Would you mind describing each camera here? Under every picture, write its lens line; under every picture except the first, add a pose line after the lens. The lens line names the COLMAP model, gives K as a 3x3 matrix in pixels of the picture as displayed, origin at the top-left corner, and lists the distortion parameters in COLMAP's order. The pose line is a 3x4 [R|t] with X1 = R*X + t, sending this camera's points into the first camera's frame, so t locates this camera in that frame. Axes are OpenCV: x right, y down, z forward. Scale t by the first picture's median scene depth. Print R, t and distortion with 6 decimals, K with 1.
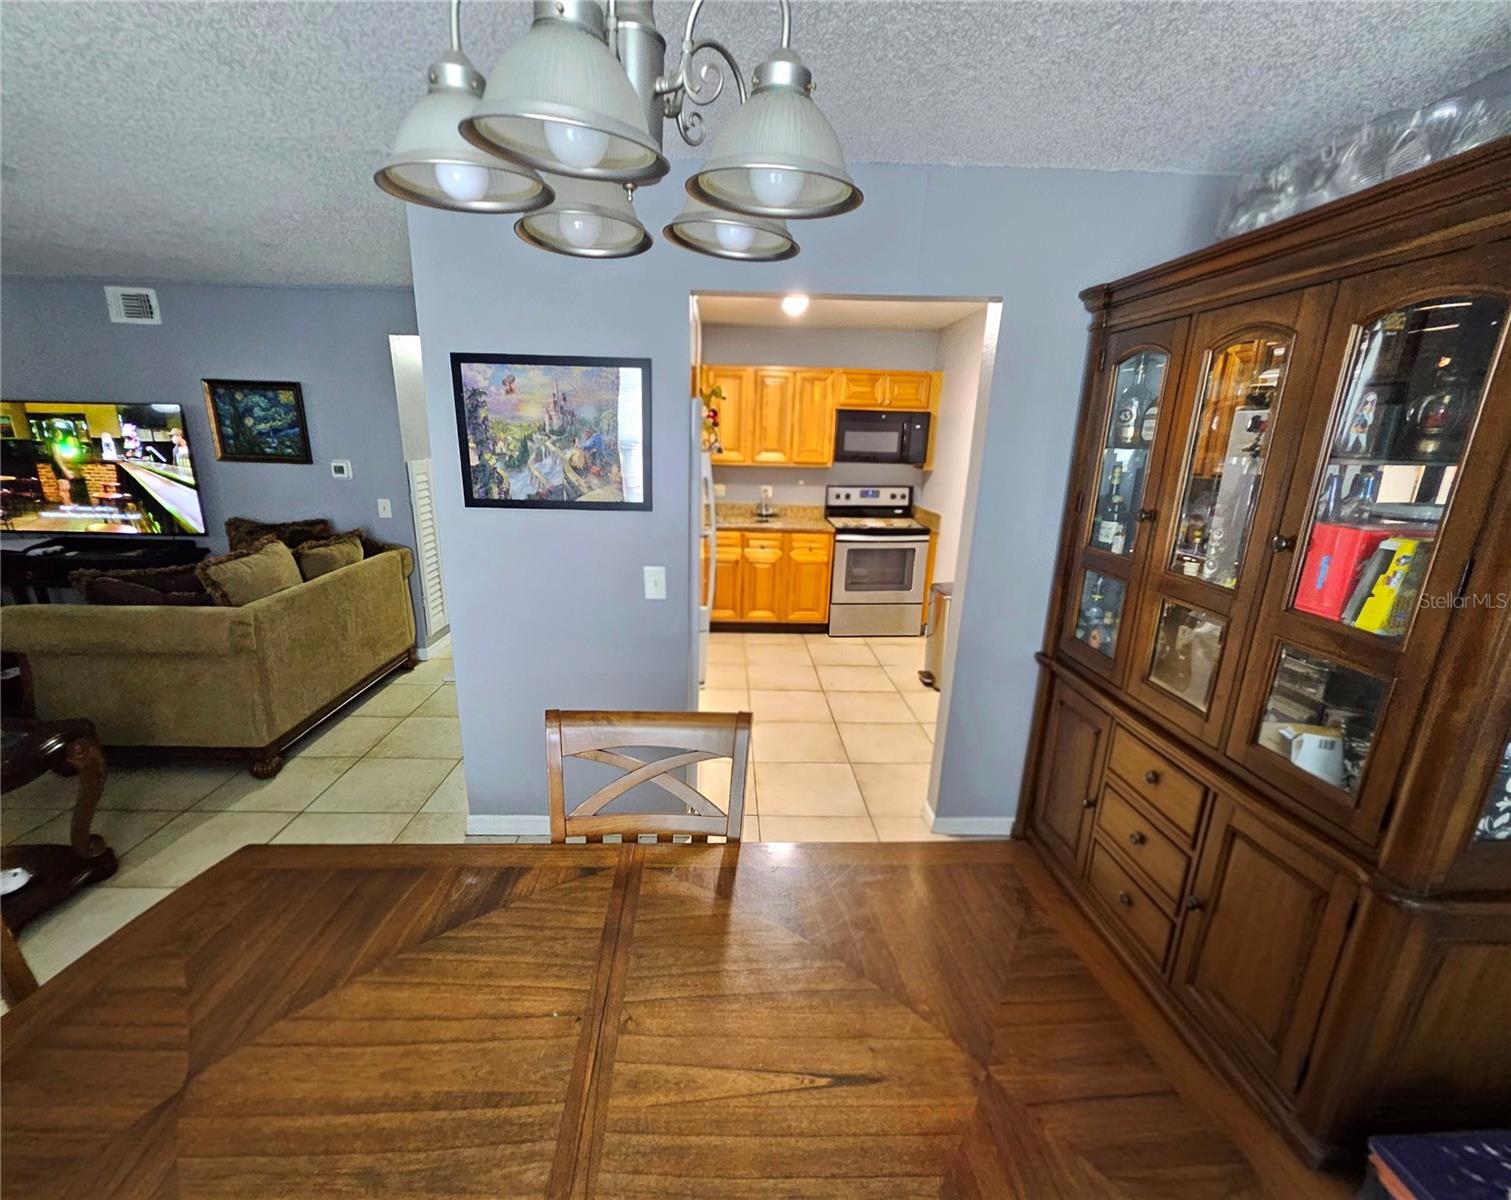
lens RADIAL K [[652.1, 0, 731.0], [0, 652.1, 628.6], [0, 0, 1]] dist [0.000030, 0.000430]
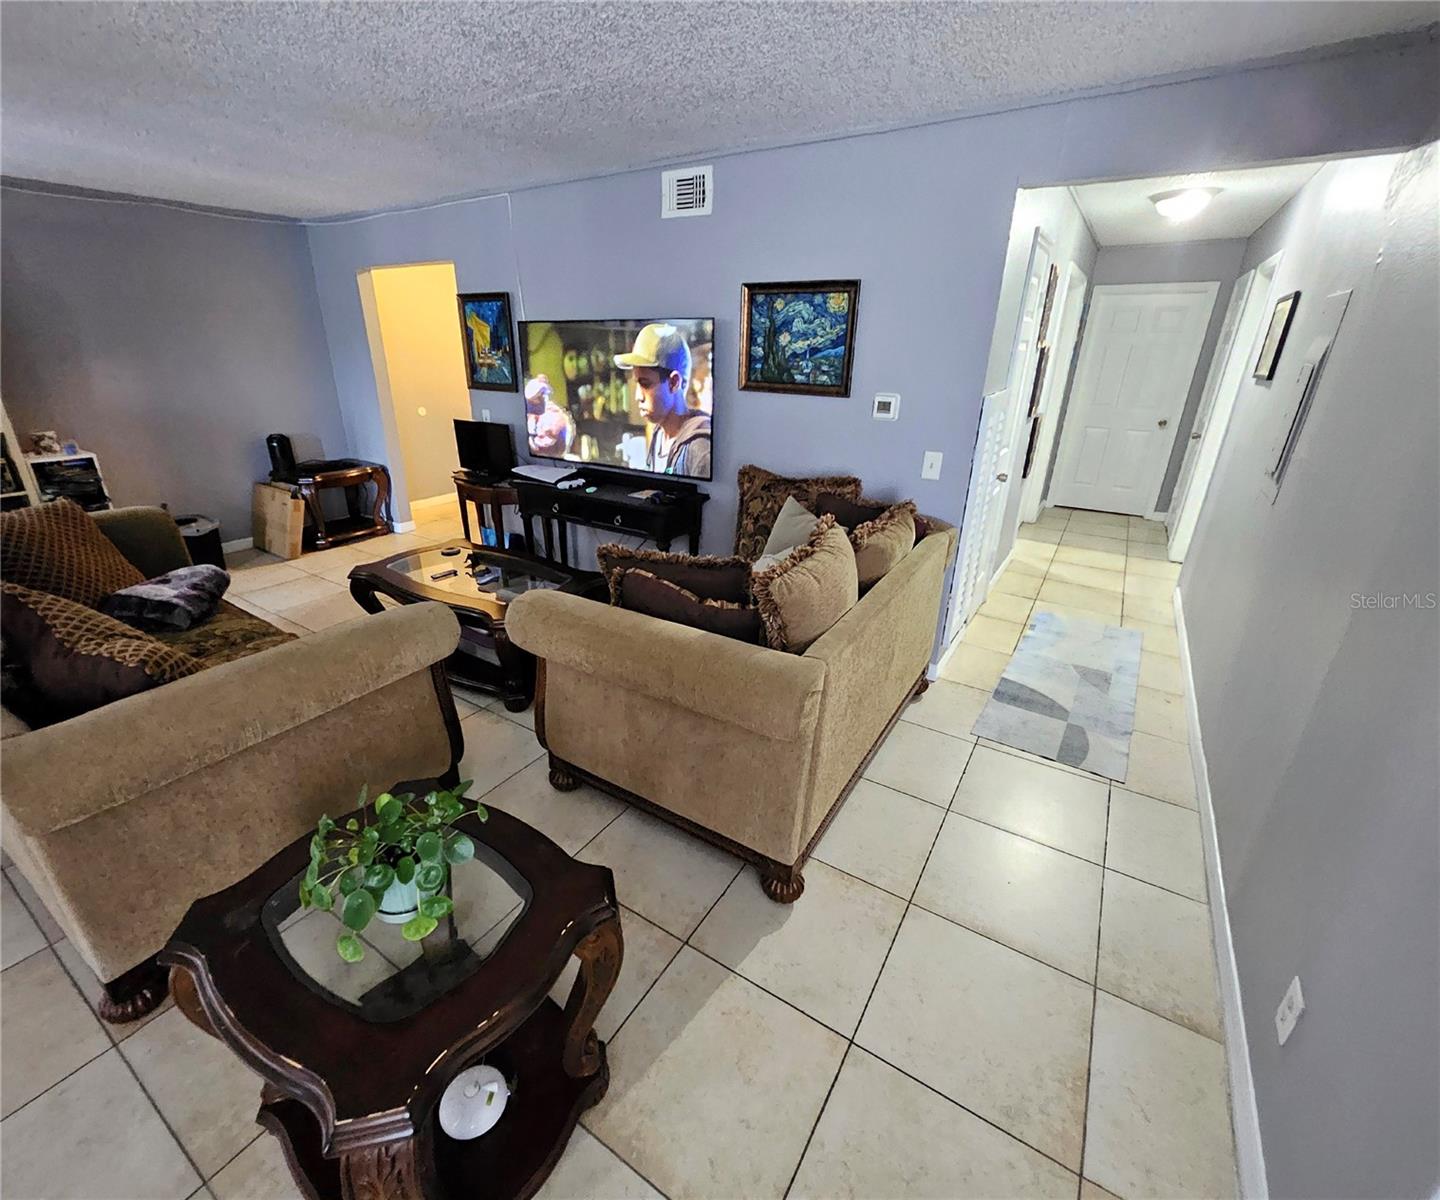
lens RADIAL K [[616.5, 0, 715.0], [0, 616.5, 596.9], [0, 0, 1]] dist [0.004582, 0.000737]
pose [[0.839652, 0.194661, -0.507042, -0.384102], [-0.152685, 0.980517, 0.123591, -0.098942], [0.521221, -0.026355, 0.853015, 0.336497]]
